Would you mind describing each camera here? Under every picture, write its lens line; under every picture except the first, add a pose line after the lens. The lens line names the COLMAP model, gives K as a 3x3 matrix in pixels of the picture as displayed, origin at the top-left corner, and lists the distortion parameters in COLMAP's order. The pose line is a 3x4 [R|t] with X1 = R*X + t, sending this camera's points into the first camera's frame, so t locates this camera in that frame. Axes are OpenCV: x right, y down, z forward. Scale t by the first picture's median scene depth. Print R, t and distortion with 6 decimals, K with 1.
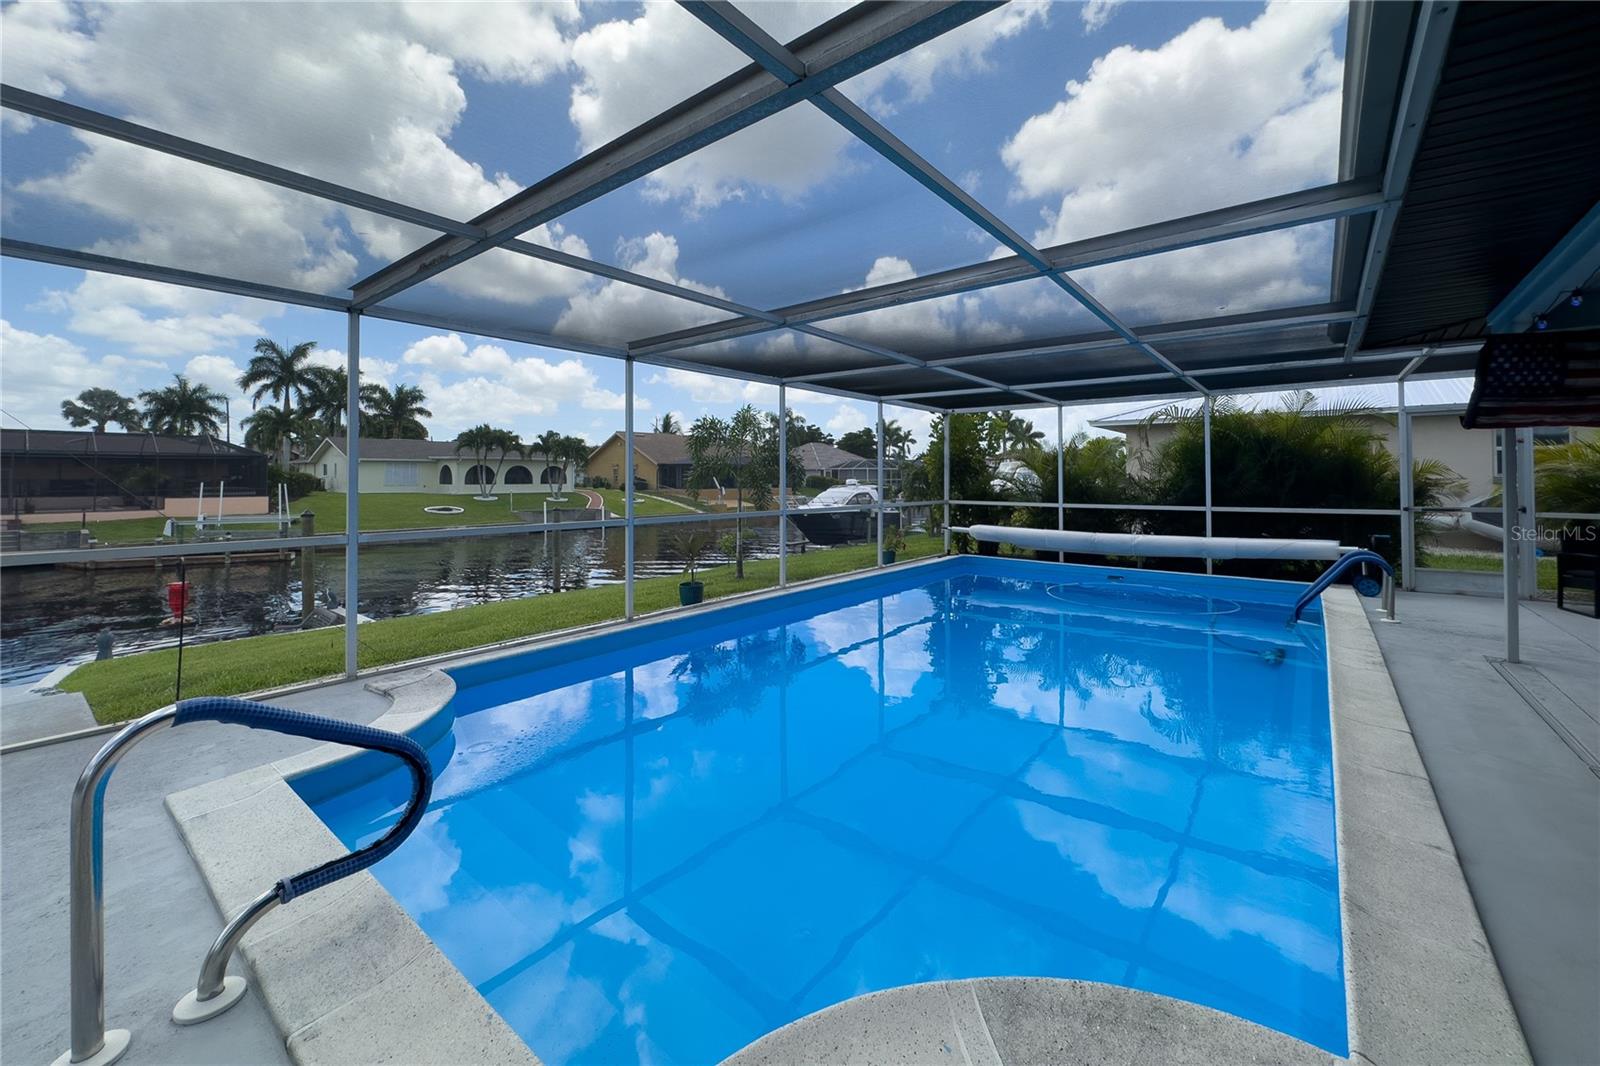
lens RADIAL K [[637.5, 0, 805.1], [0, 637.5, 469.8], [0, 0, 1]] dist [0.000036, 0.000393]
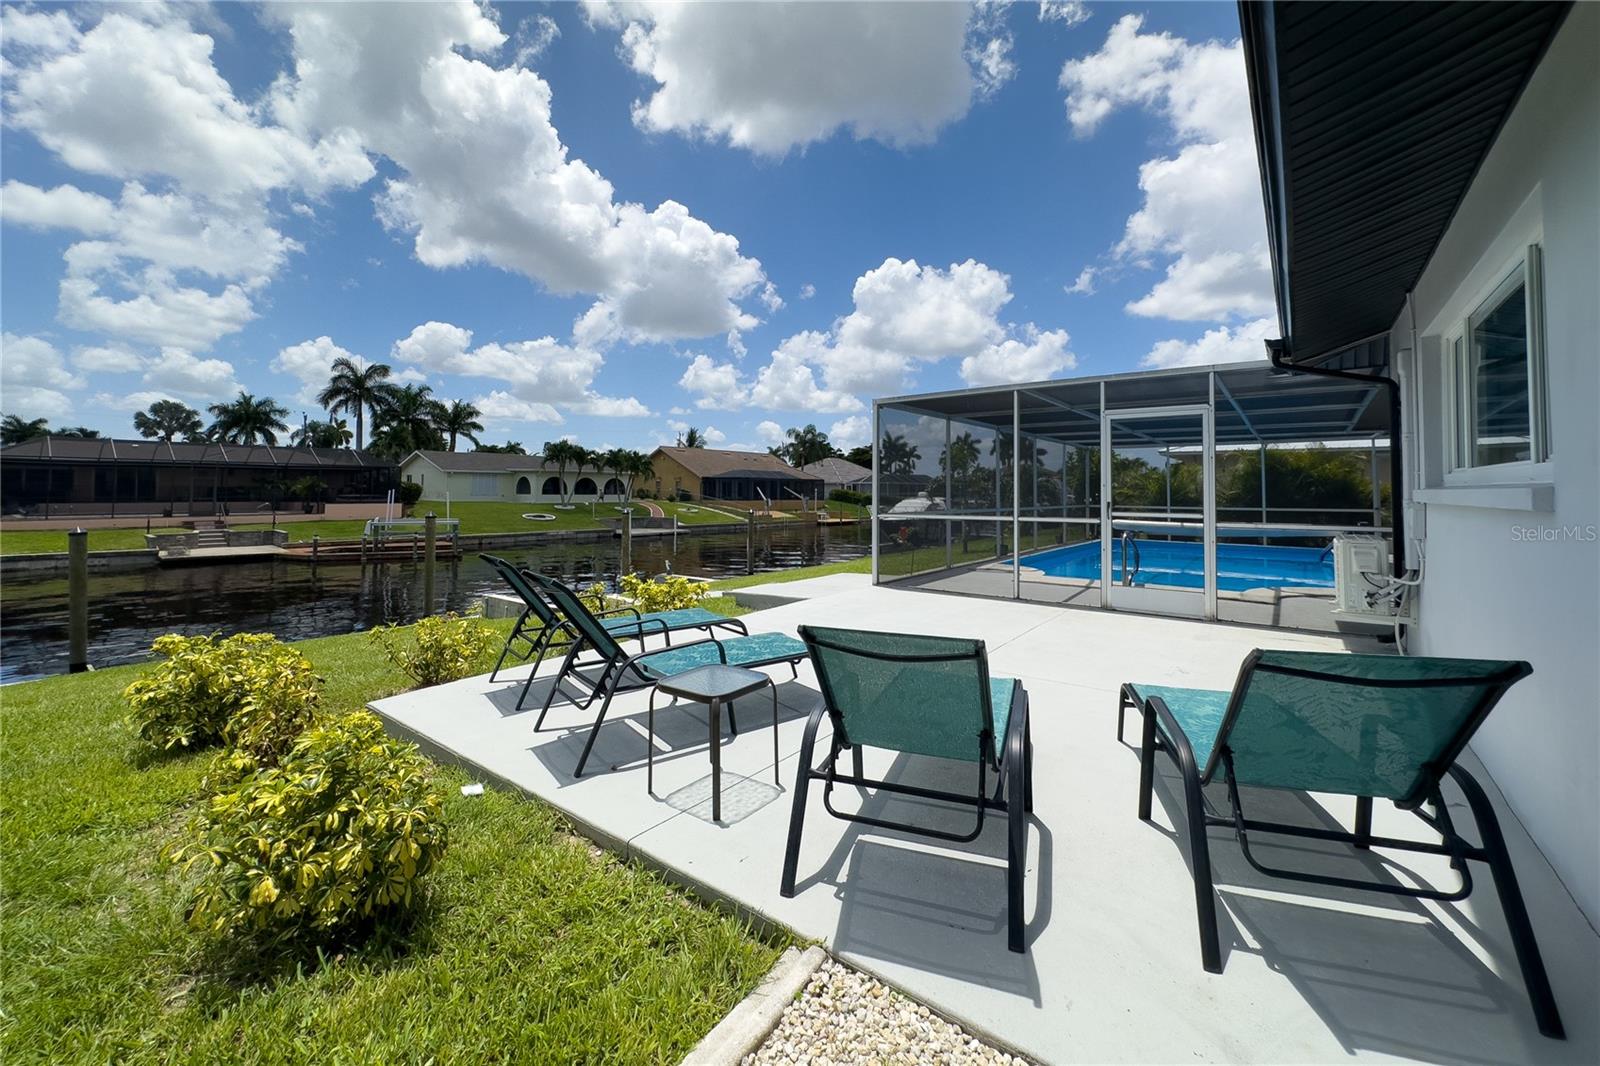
lens RADIAL K [[645.5, 0, 796.0], [0, 645.5, 470.3], [0, 0, 1]] dist [-0.003223, 0.000188]
pose [[0.999933, 0.008828, 0.007454, -0.517162], [-0.008674, 0.999755, -0.020382, 0.001893], [-0.007633, 0.020316, 0.999764, -0.584257]]
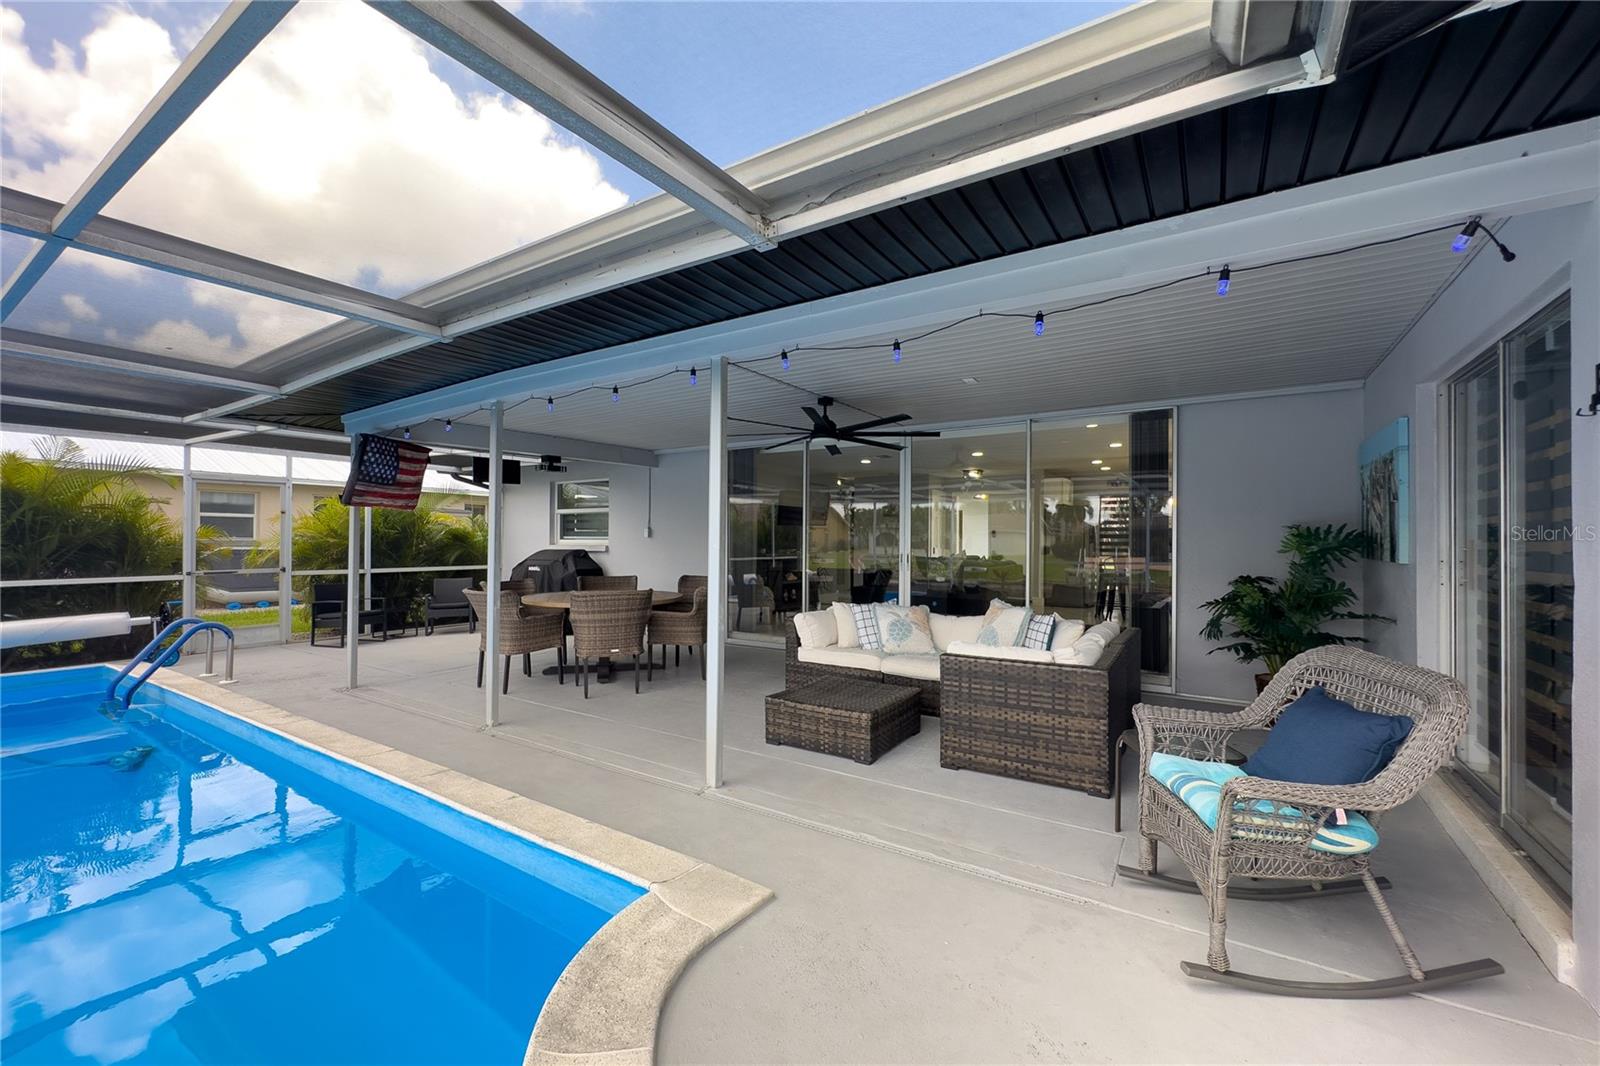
lens RADIAL K [[649.1, 0, 800.0], [0, 649.1, 533.7], [0, 0, 1]] dist [-0.003052, 0.000403]
pose [[-0.097748, 0.013200, 0.995124, -0.118442], [-0.018818, 0.999709, -0.015109, -0.002868], [-0.995033, -0.020204, -0.097471, 0.098139]]
